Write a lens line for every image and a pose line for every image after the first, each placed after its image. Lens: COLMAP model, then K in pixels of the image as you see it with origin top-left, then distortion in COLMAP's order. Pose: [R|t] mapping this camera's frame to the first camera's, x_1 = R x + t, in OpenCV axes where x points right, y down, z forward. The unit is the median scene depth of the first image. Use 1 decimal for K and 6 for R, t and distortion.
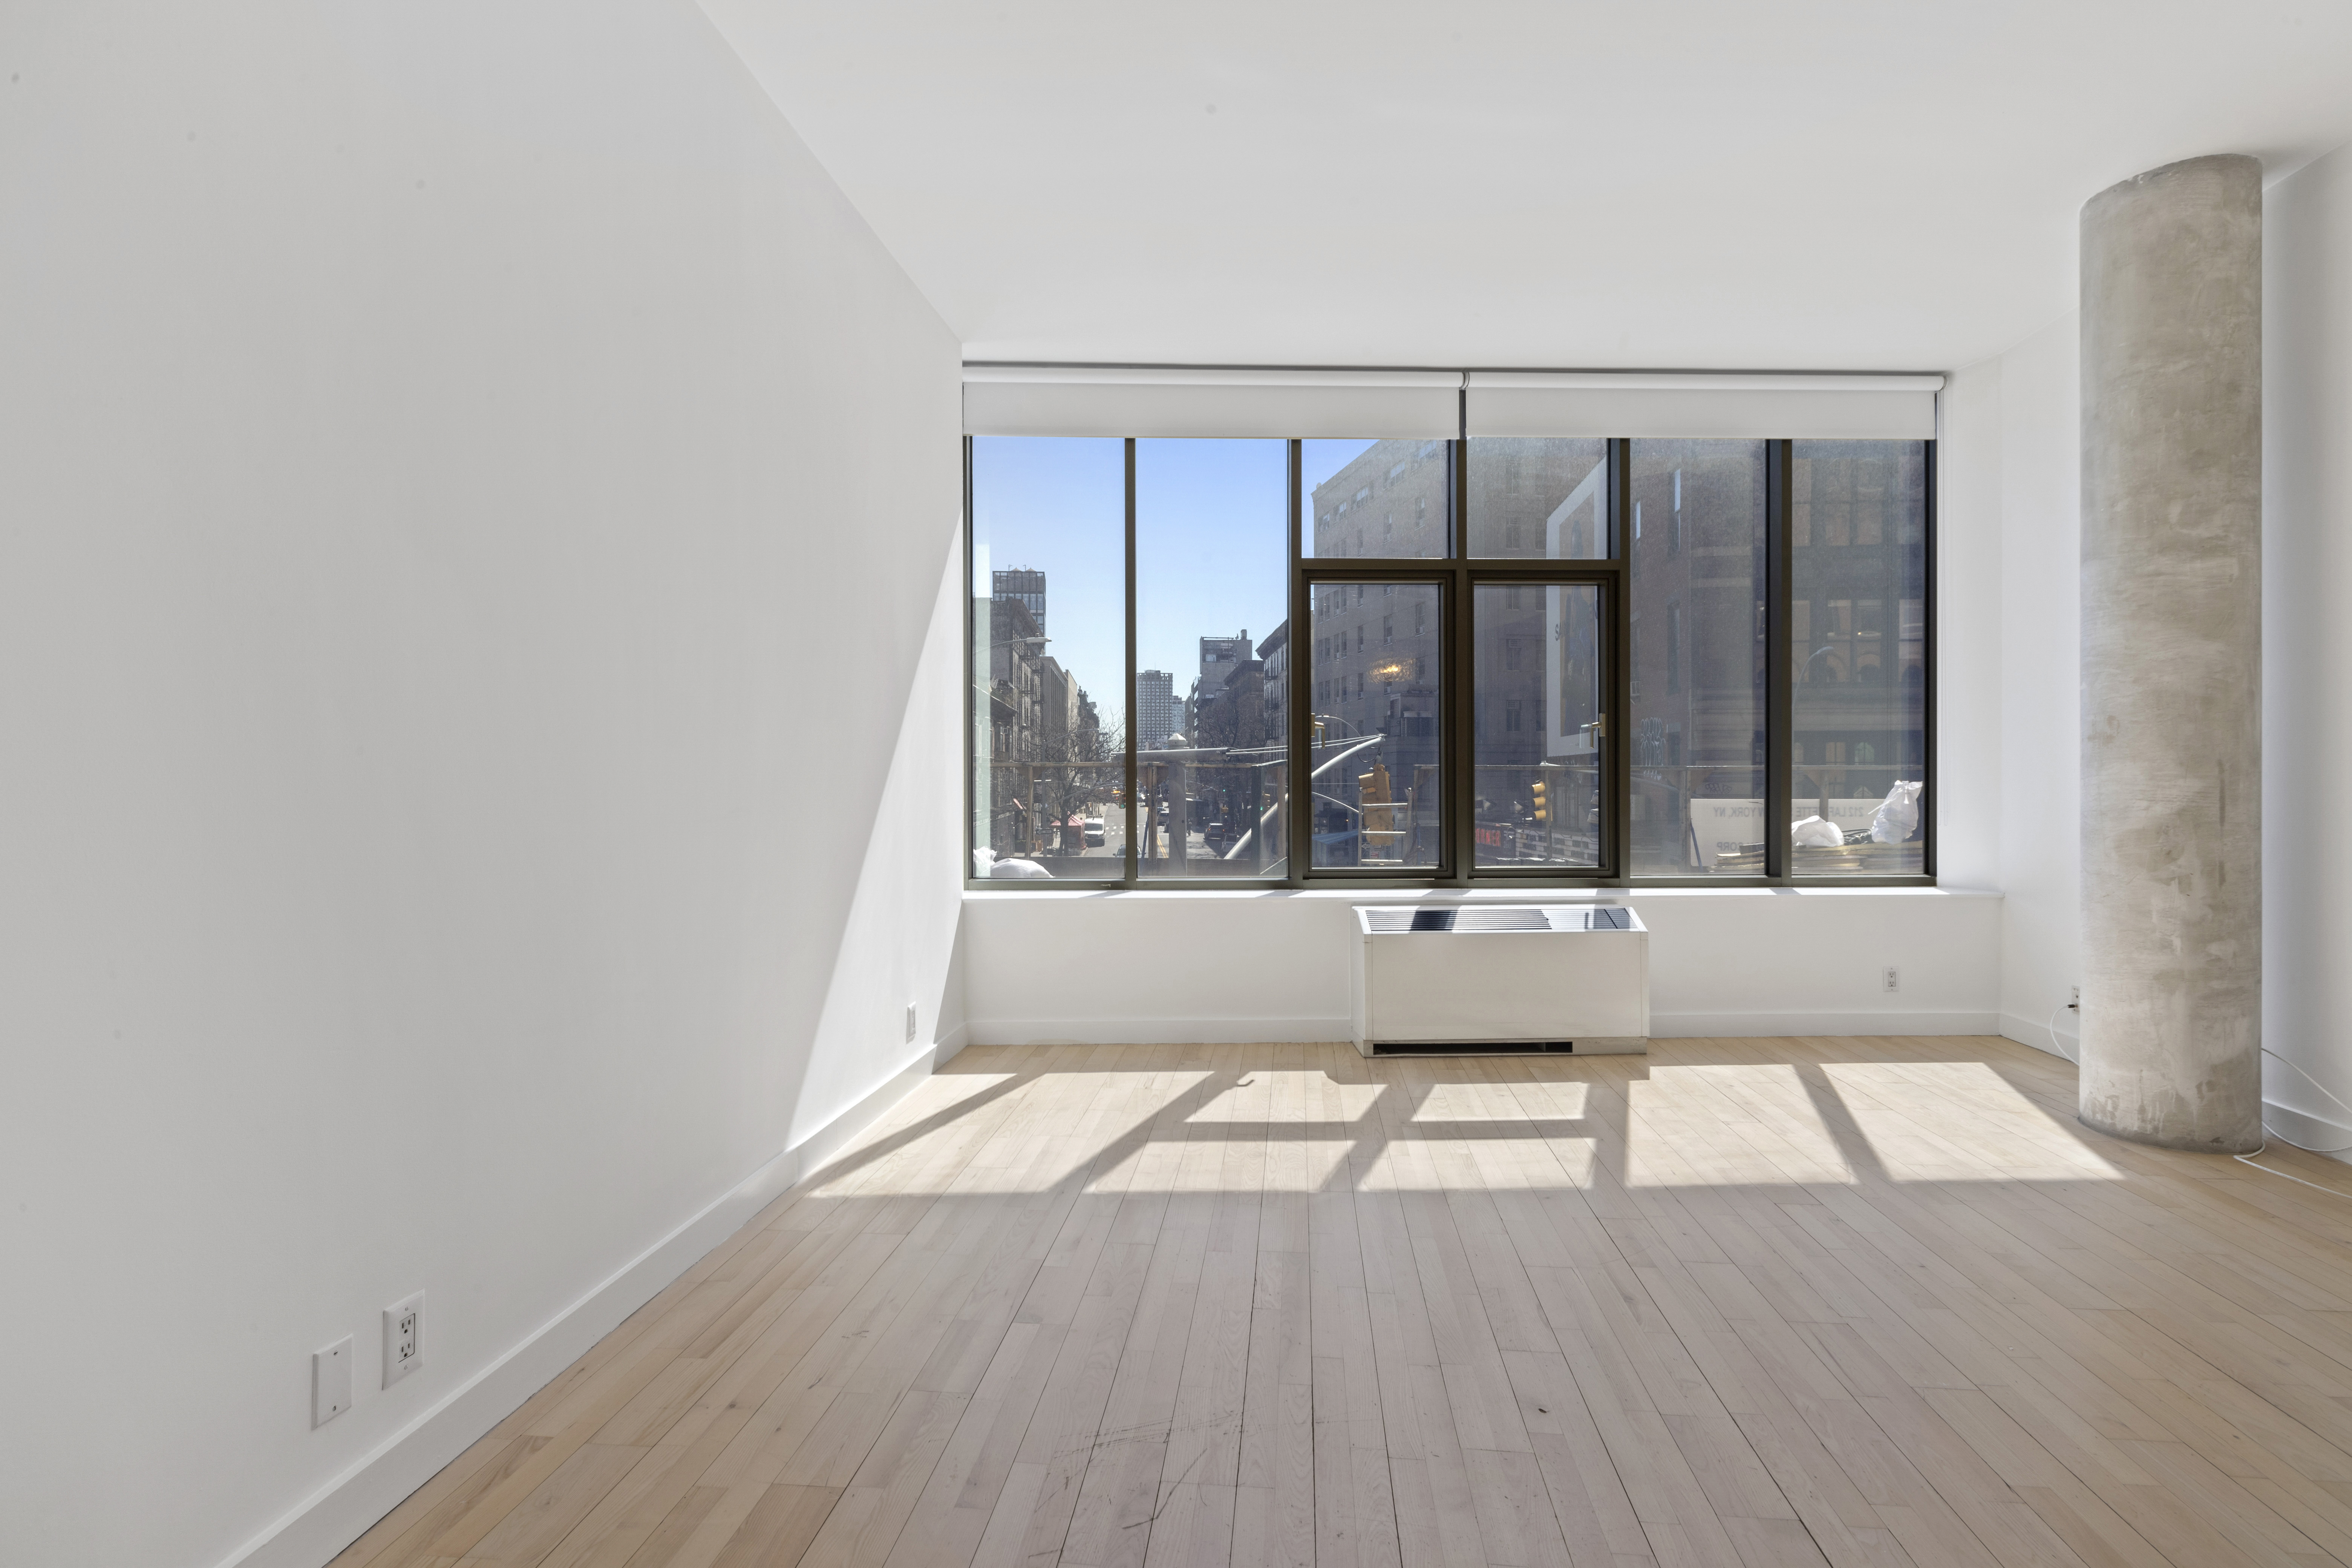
lens RADIAL K [[1189.8, 0, 1180.4], [0, 1189.8, 790.0], [0, 0, 1]] dist [-0.007190, 0.001487]
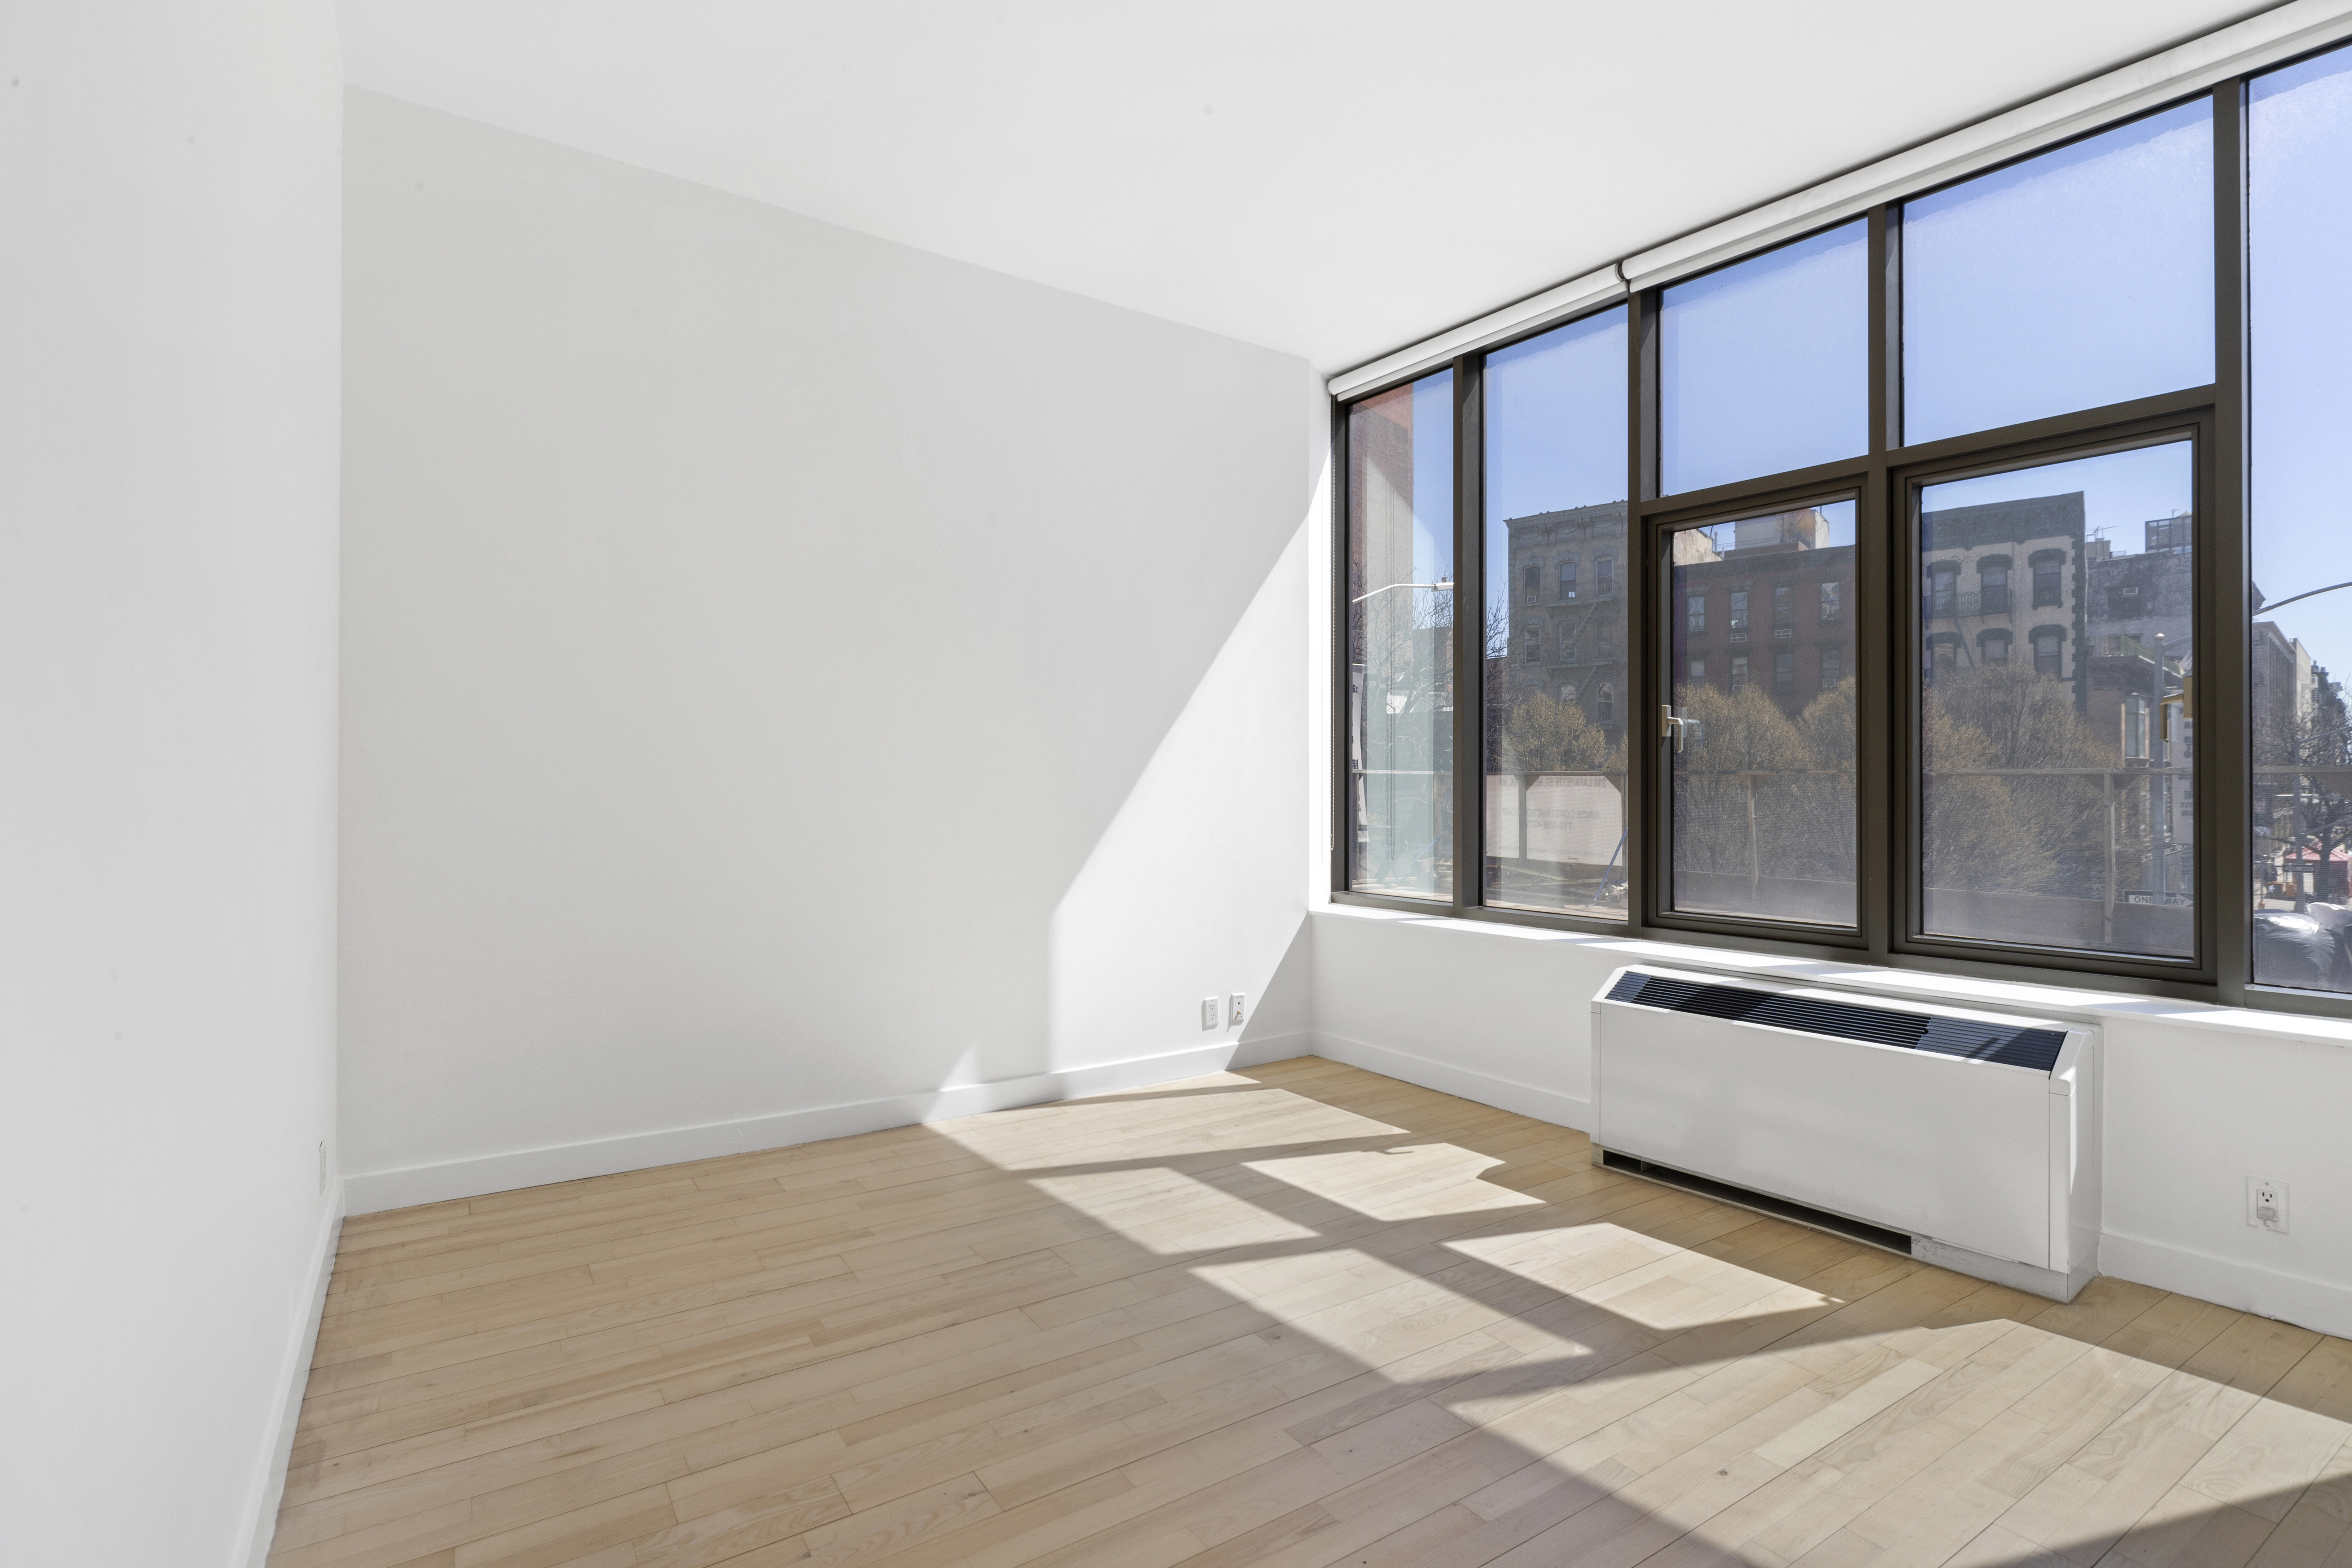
lens RADIAL K [[1189.8, 0, 1174.0], [0, 1189.8, 786.5], [0, 0, 1]] dist [-0.007190, 0.001487]
pose [[0.565761, 0.001071, -0.824569, 0.607048], [-0.012152, 0.999901, -0.007039, -0.003629], [0.824480, 0.014003, 0.565718, 0.361460]]
